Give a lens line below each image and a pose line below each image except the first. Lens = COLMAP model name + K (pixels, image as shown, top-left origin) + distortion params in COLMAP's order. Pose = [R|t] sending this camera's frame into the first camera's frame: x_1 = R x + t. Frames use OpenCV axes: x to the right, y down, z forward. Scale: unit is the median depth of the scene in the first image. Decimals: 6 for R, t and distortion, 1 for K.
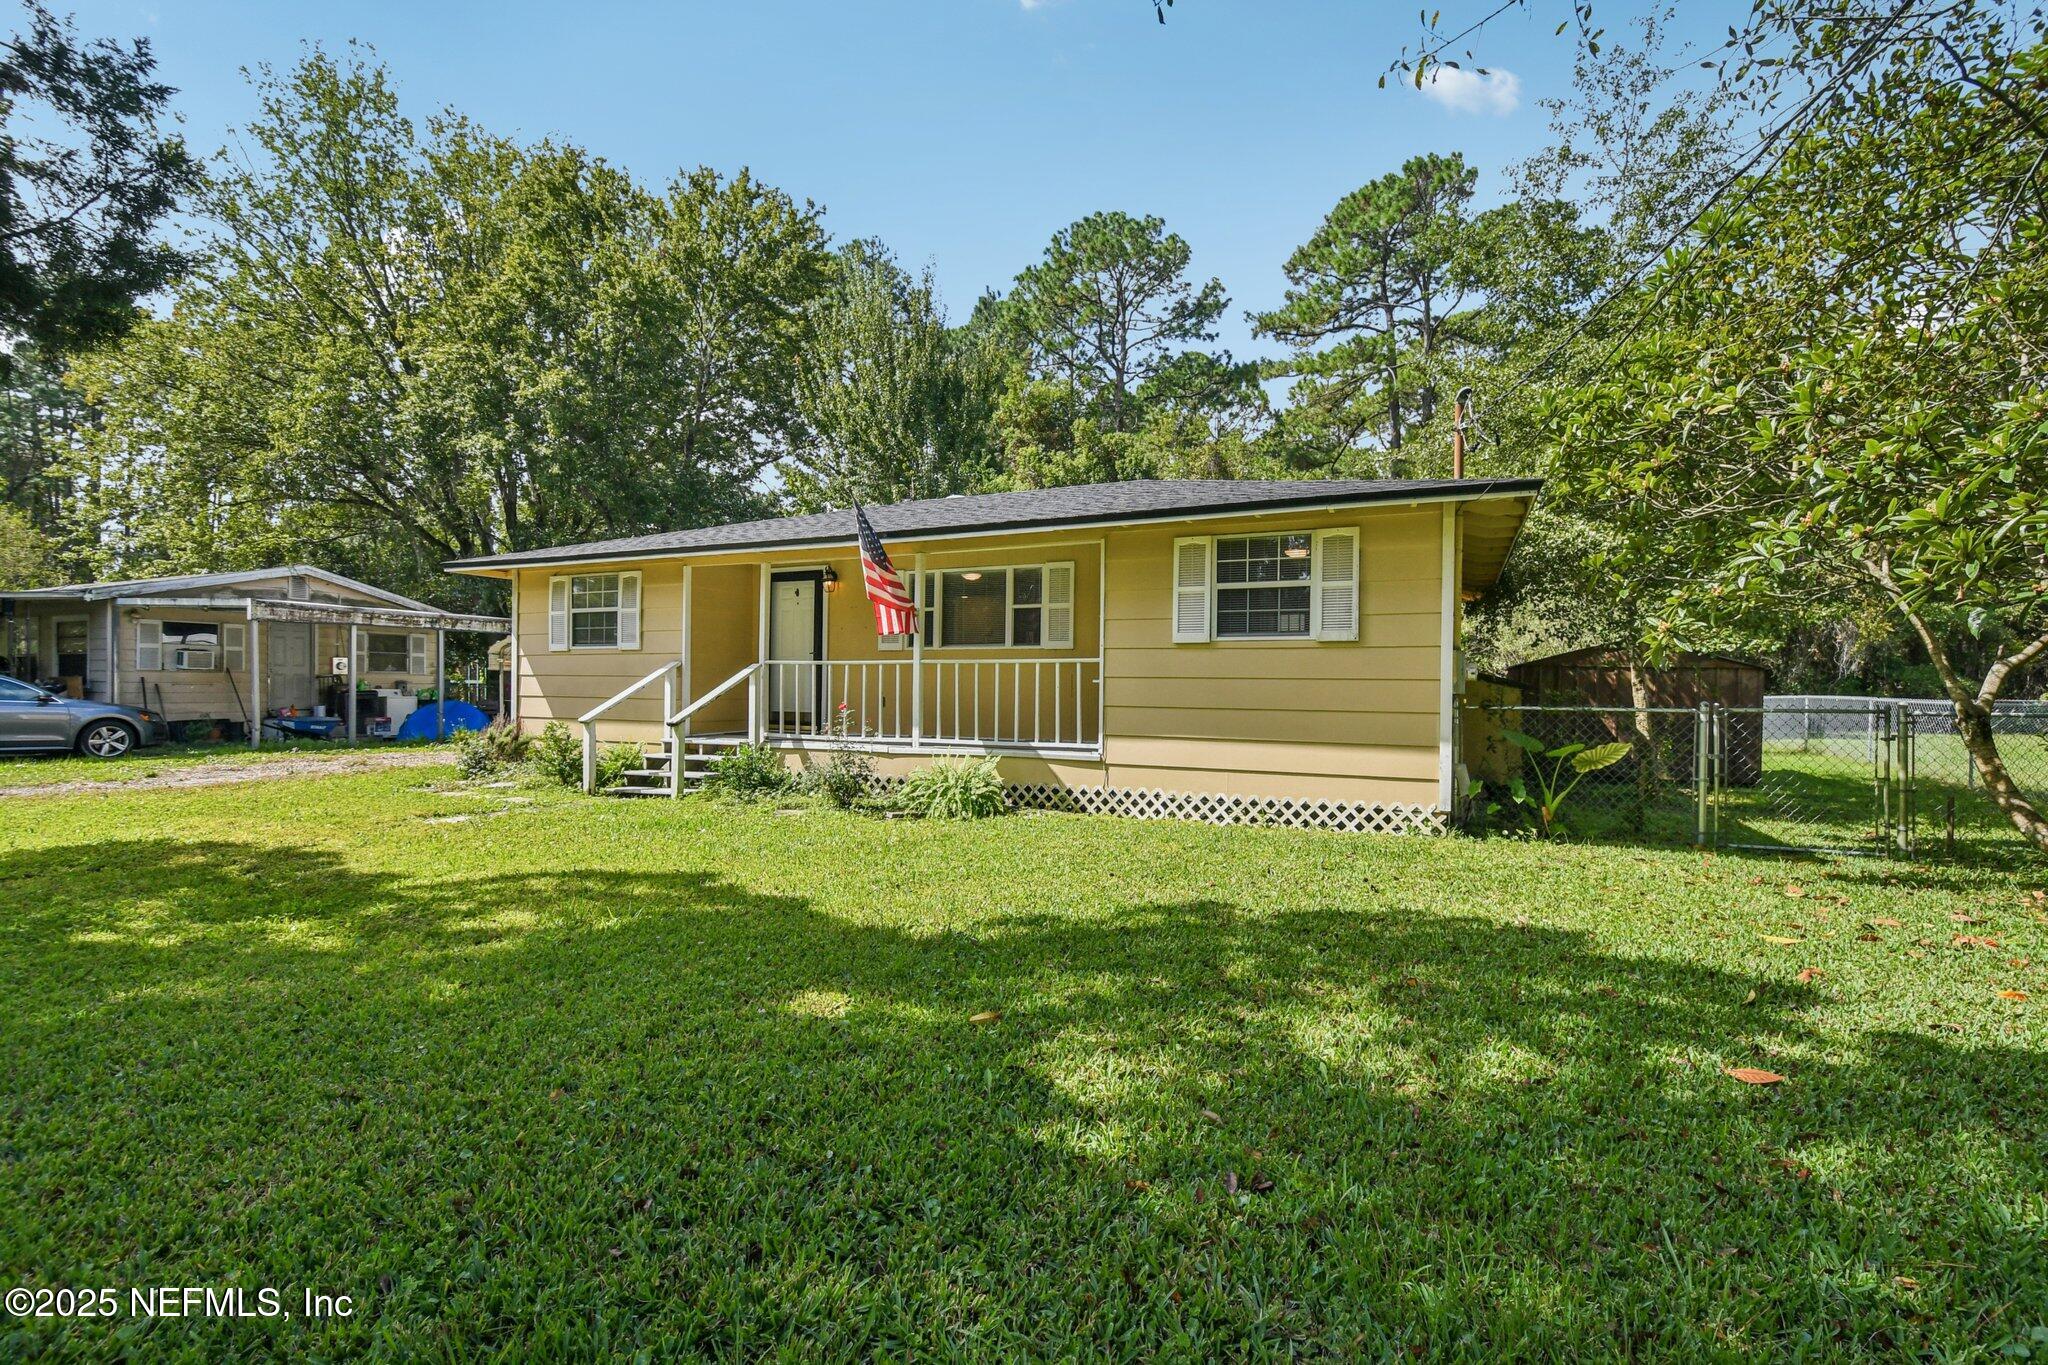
lens RADIAL K [[886.4, 0, 1024.0], [0, 886.4, 682.5], [0, 0, 1]] dist [0.002366, 0.000119]
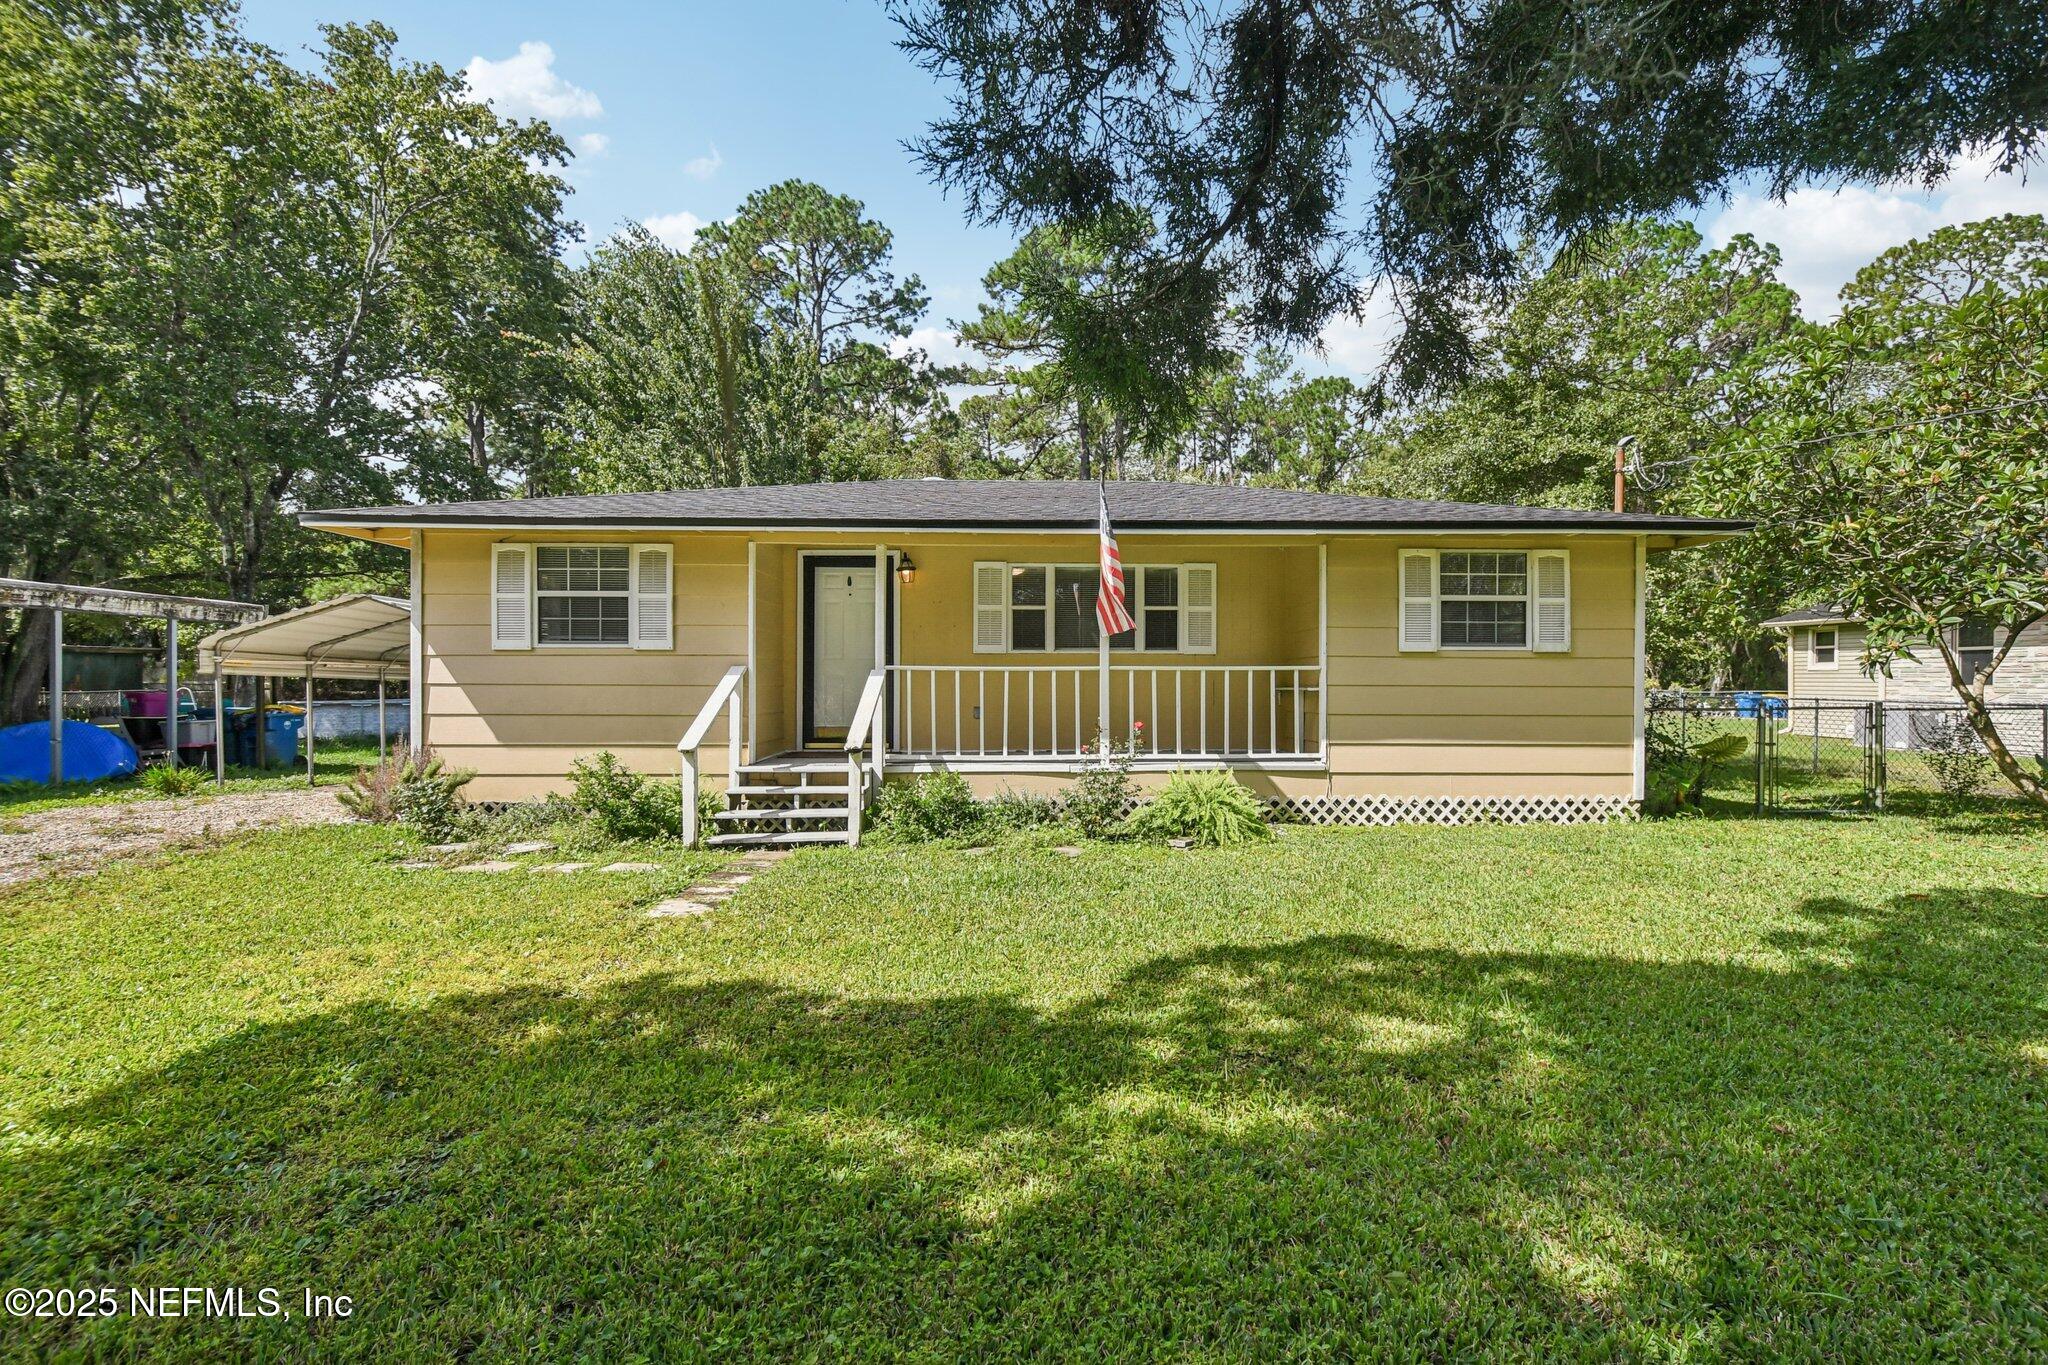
lens RADIAL K [[889.7, 0, 1024.0], [0, 889.7, 682.5], [0, 0, 1]] dist [0.019398, -0.000011]
pose [[0.896530, -0.005683, 0.442947, -0.653979], [0.004537, 0.999983, 0.003648, -0.014140], [-0.442960, -0.001261, 0.896541, 0.258986]]
